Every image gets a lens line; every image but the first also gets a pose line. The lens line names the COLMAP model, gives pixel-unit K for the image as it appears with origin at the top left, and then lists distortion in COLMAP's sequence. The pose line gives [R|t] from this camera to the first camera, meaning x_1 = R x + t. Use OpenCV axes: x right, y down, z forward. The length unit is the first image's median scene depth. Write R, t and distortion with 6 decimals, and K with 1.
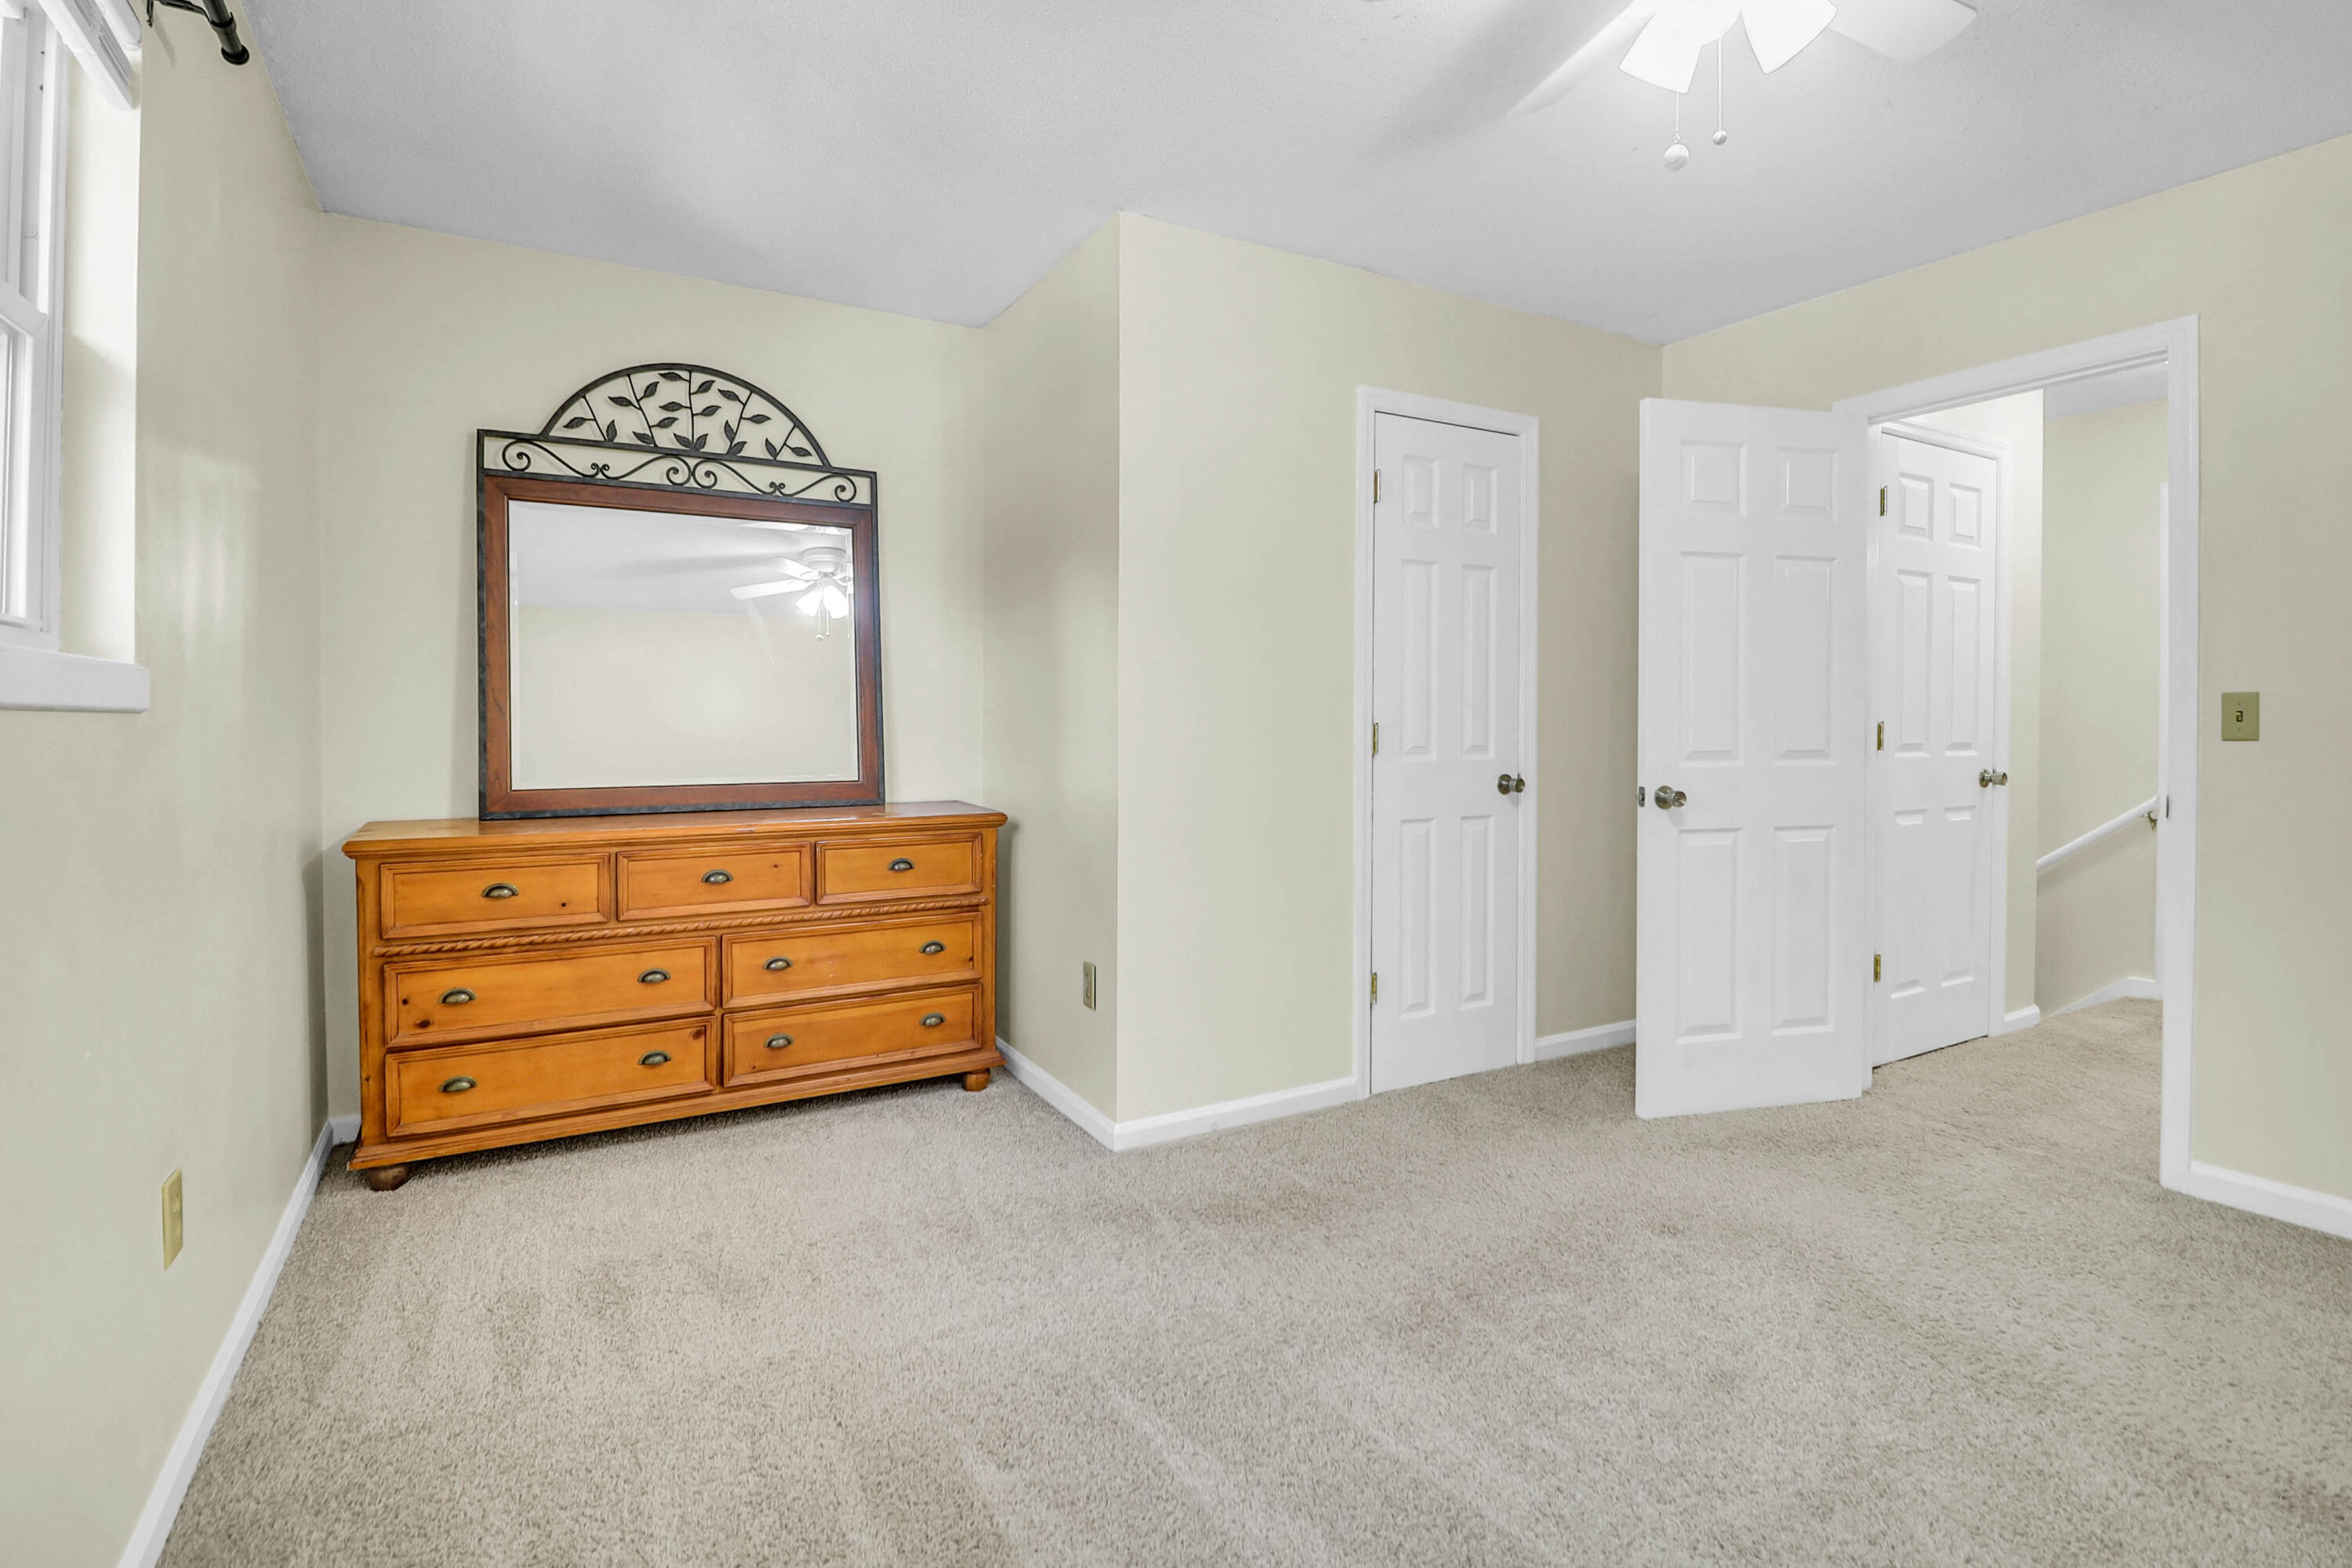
lens RADIAL K [[1132.4, 0, 1172.8], [0, 1132.4, 739.4], [0, 0, 1]] dist [-0.000561, -0.000462]
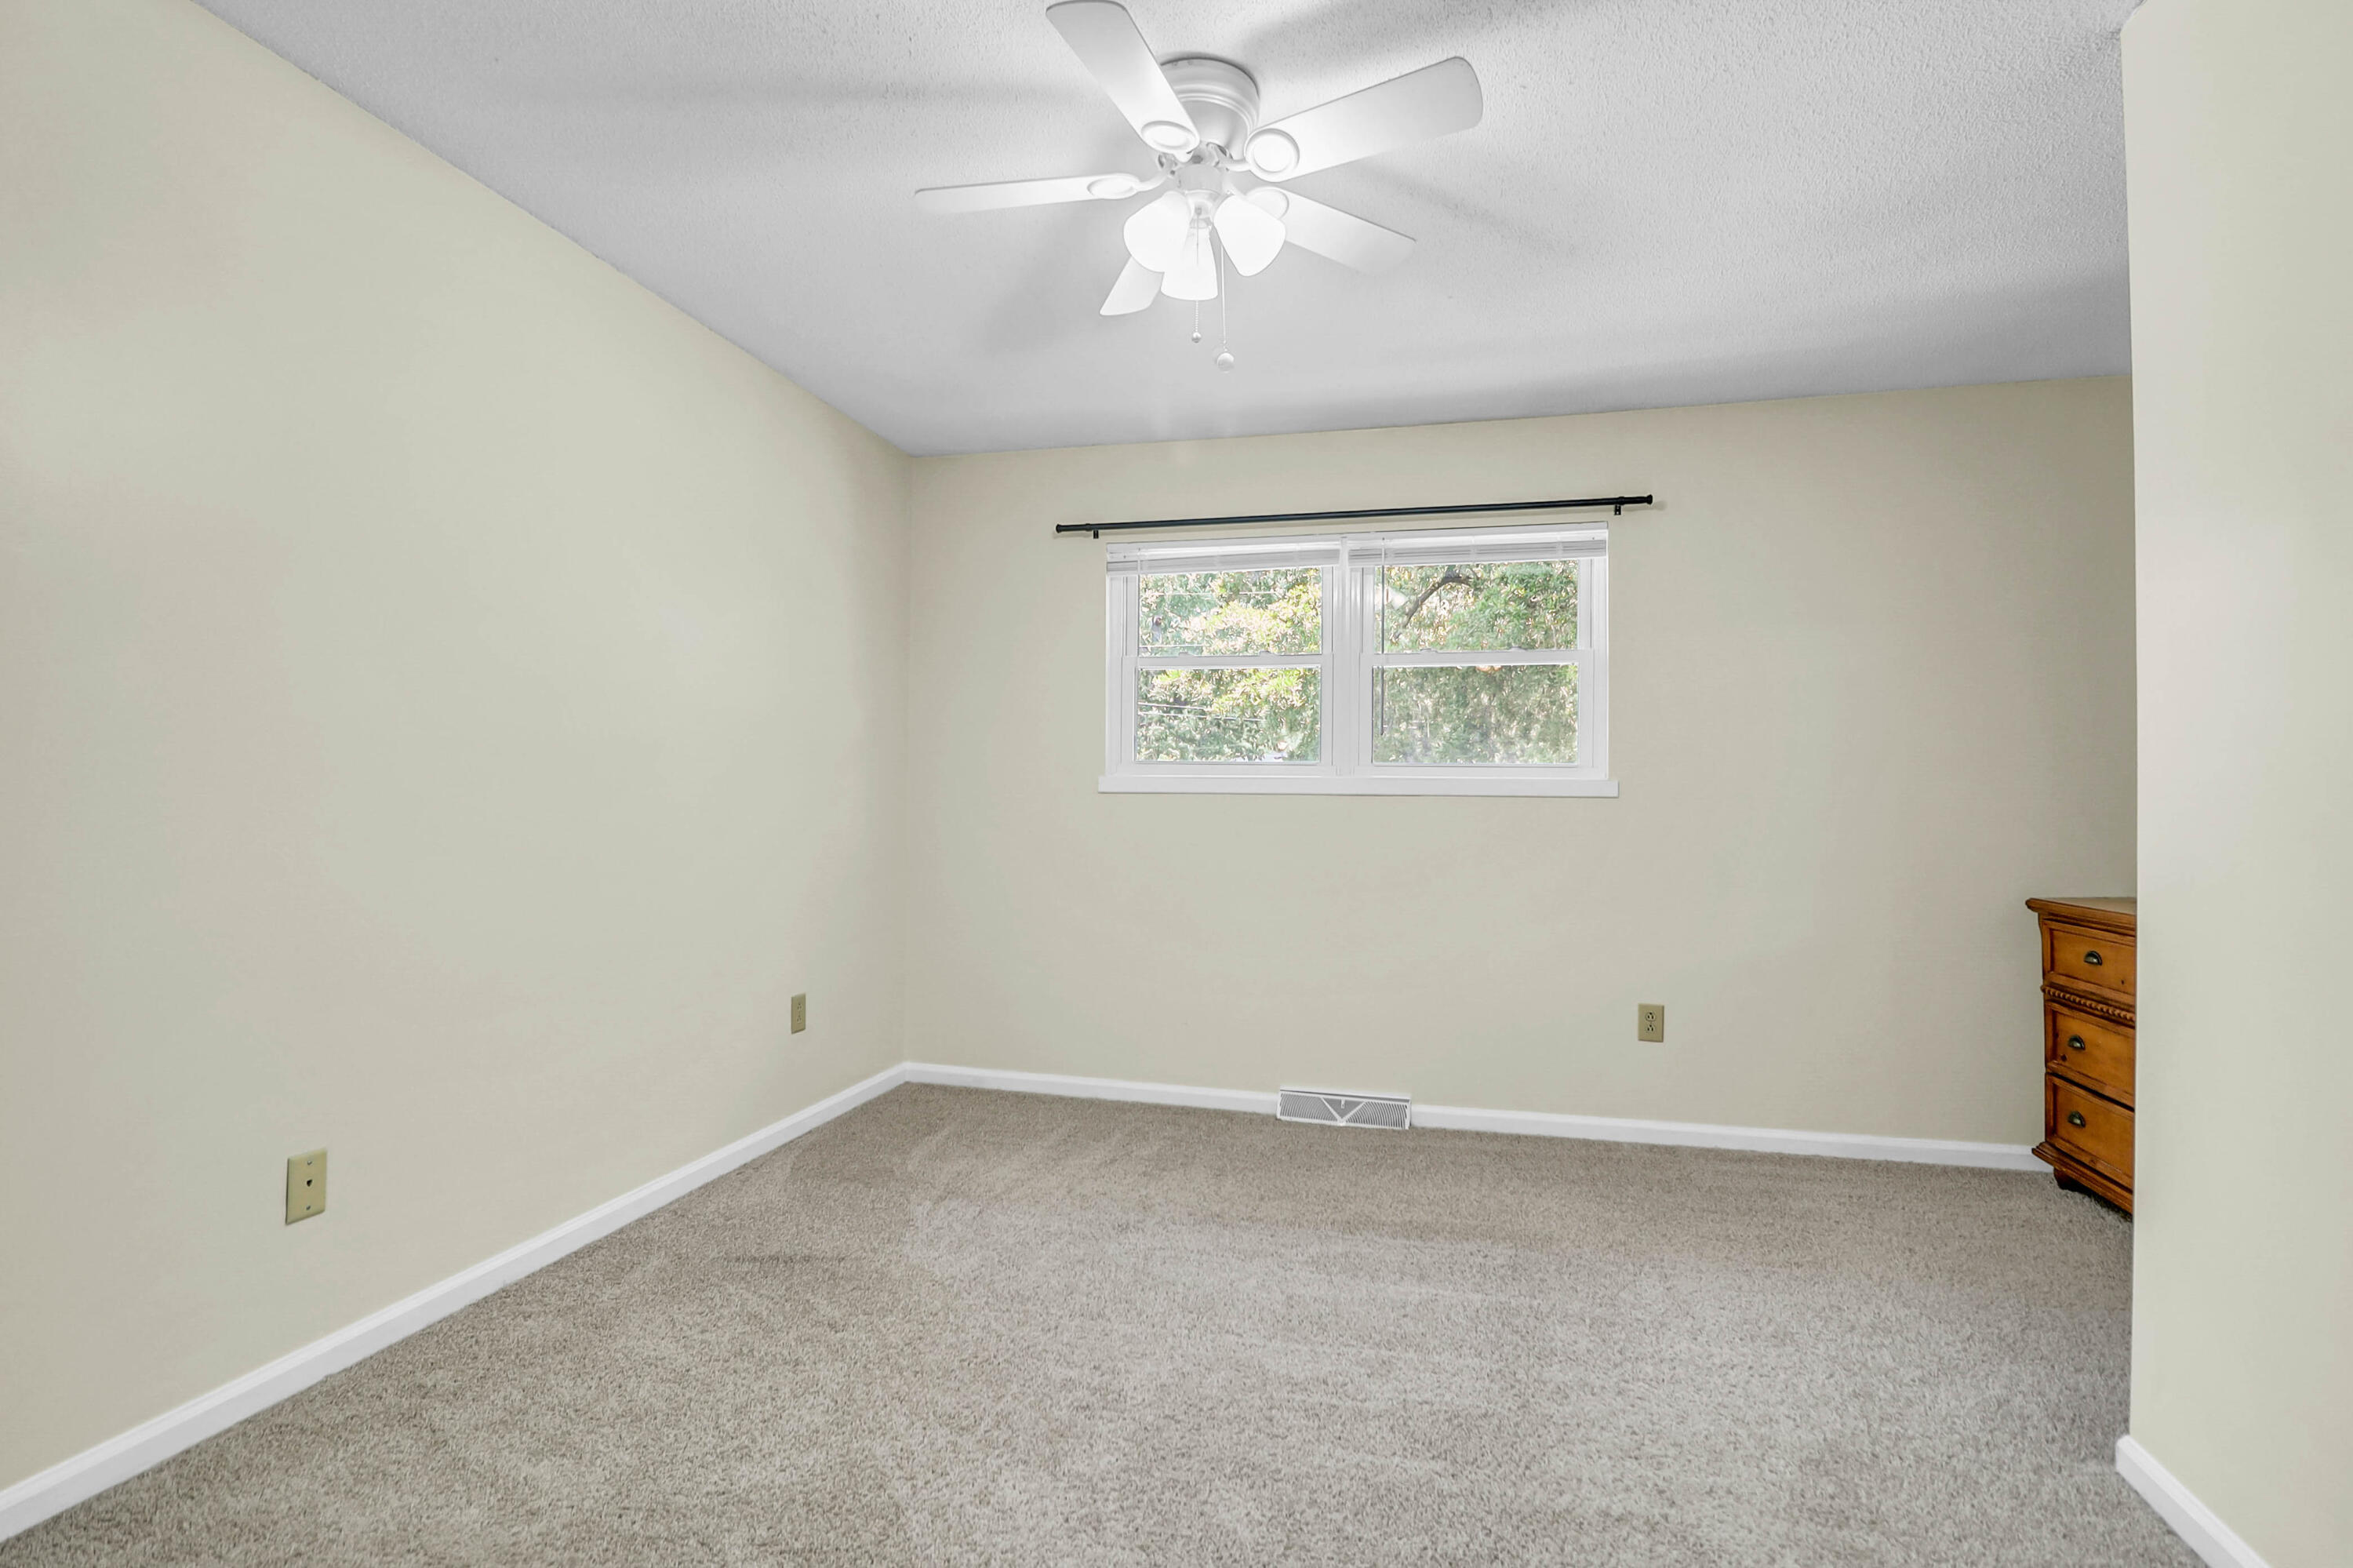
lens RADIAL K [[1113.5, 0, 1151.1], [0, 1113.5, 774.9], [0, 0, 1]] dist [-0.001129, -0.010494]
pose [[-0.705366, -0.025215, -0.708394, 0.728168], [-0.024972, 0.999631, -0.010716, -0.009433], [0.708403, 0.010131, -0.705735, 0.969322]]
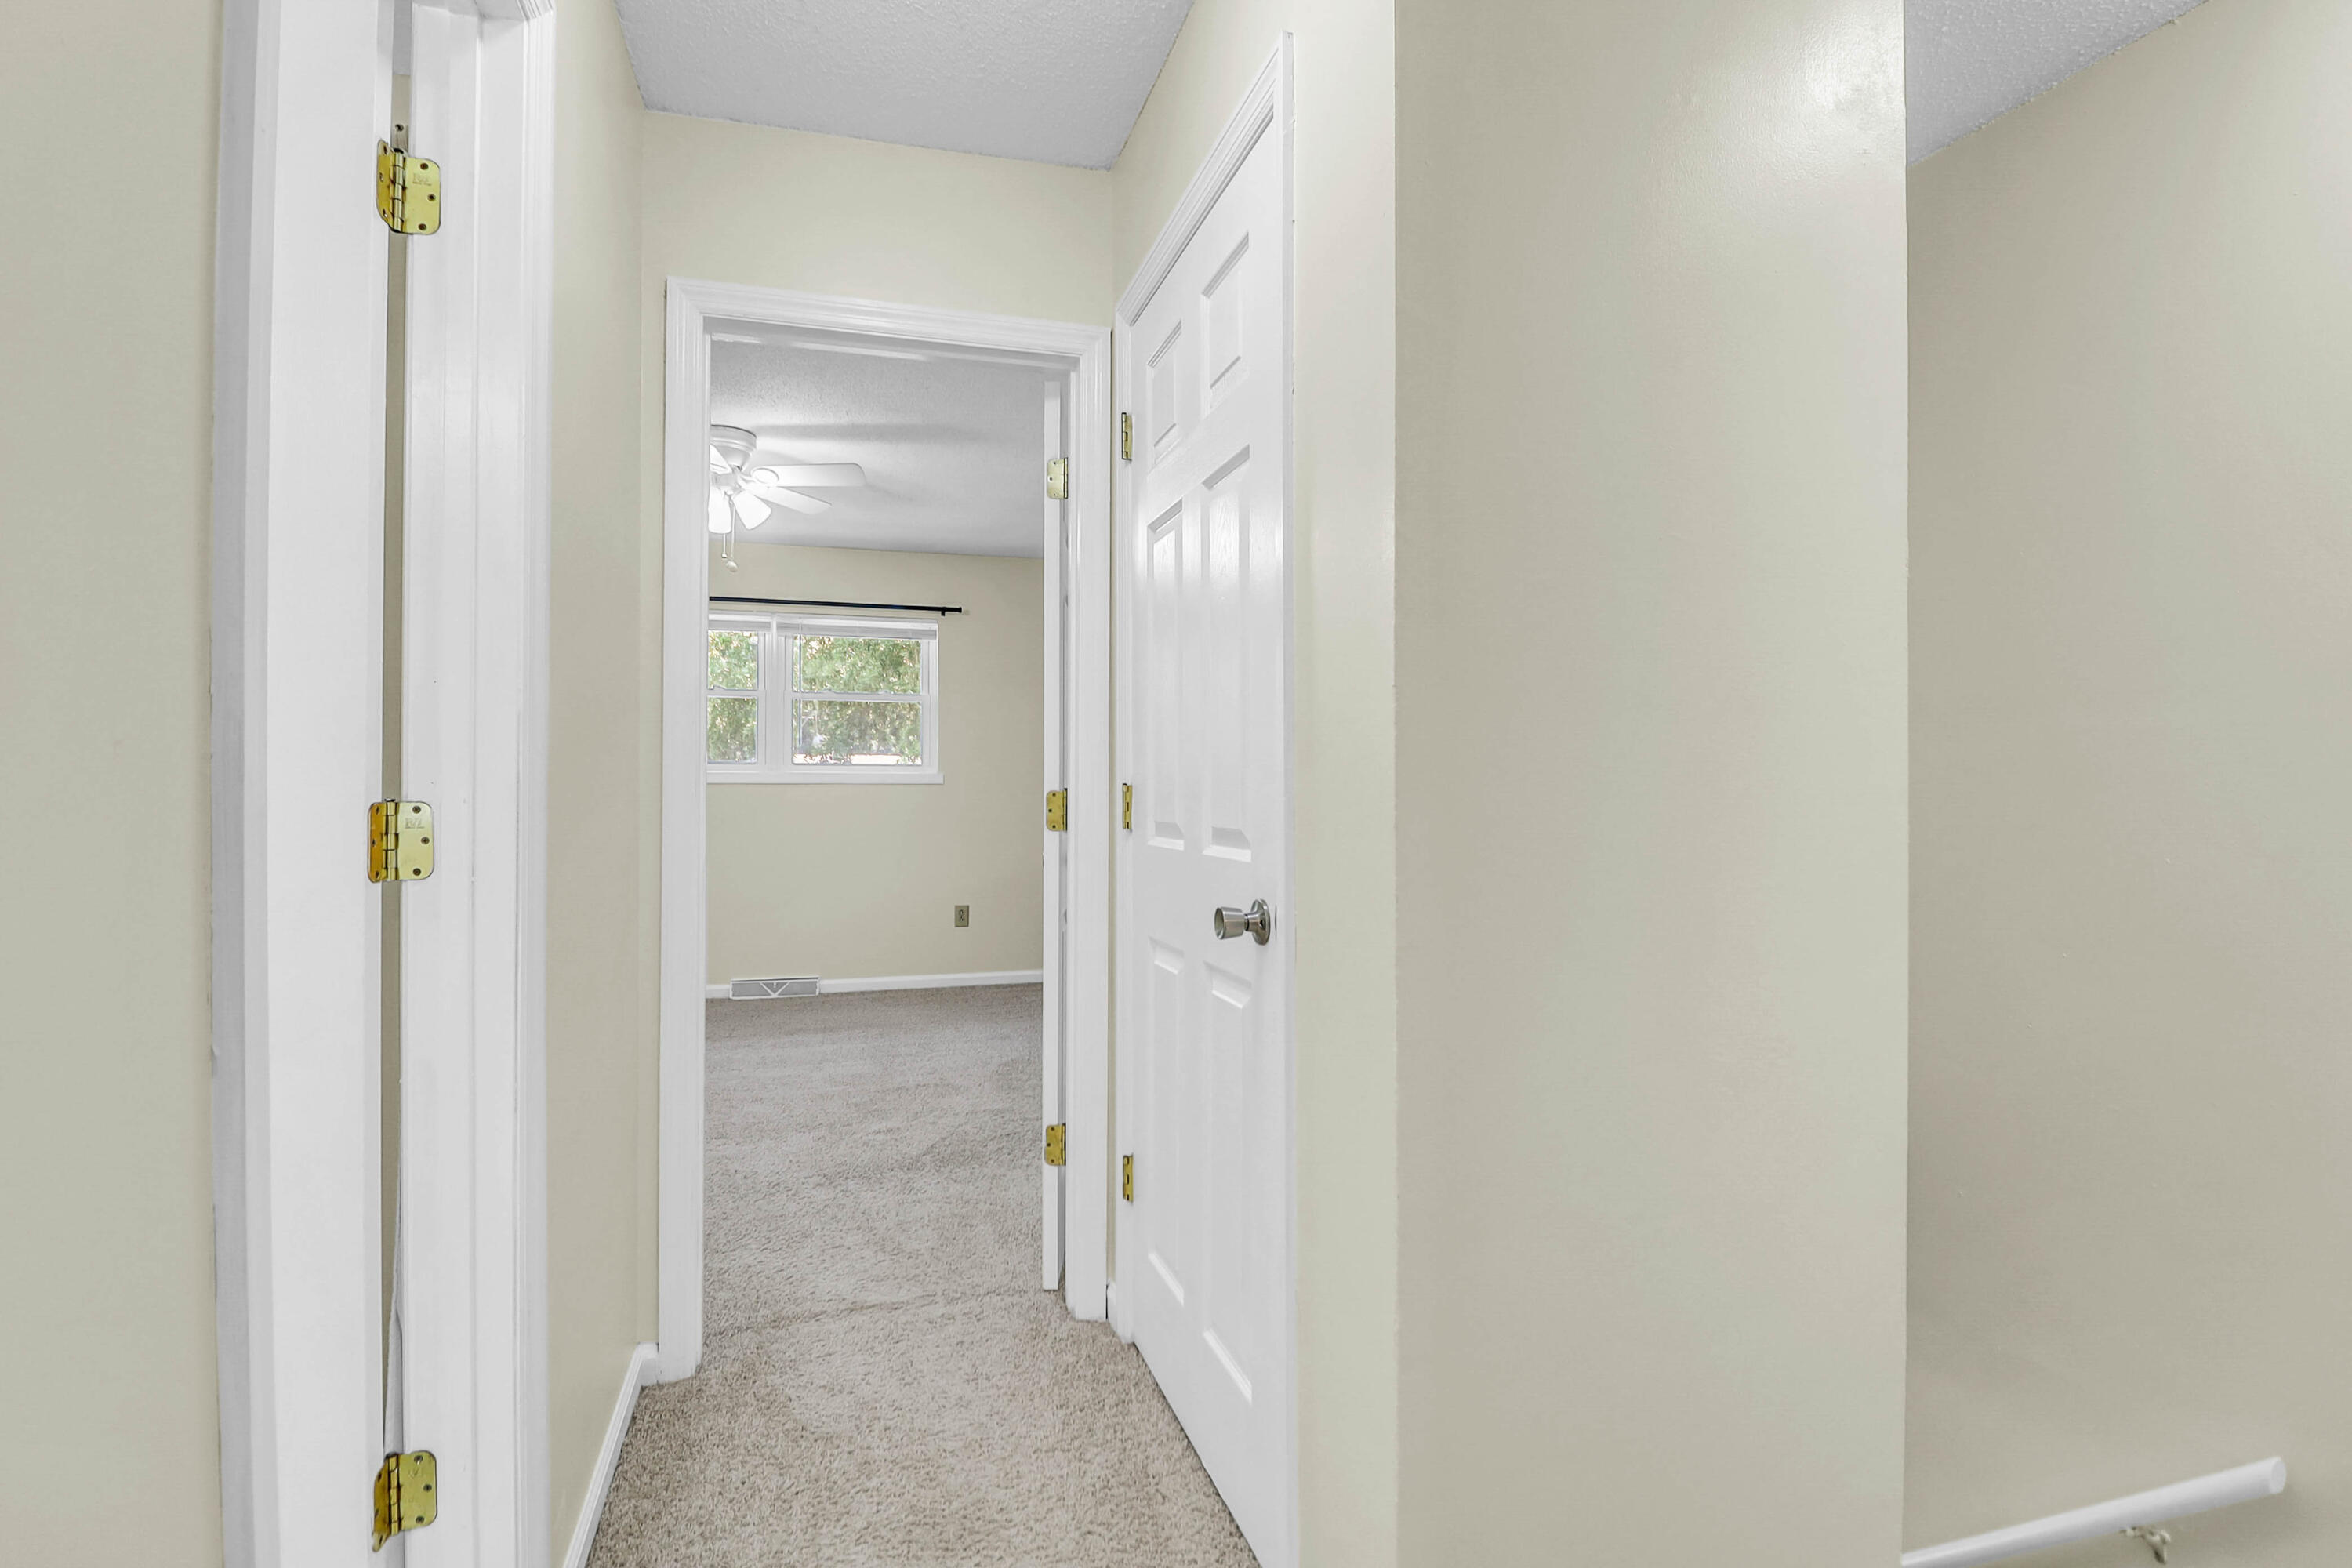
lens RADIAL K [[1135.5, 0, 1168.4], [0, 1135.5, 778.1], [0, 0, 1]] dist [-0.028130, 0.000303]
pose [[-0.225975, -0.008703, -0.974094, 1.420926], [-0.017818, 0.999830, -0.004799, -0.019041], [0.973970, 0.016271, -0.226092, 1.334799]]
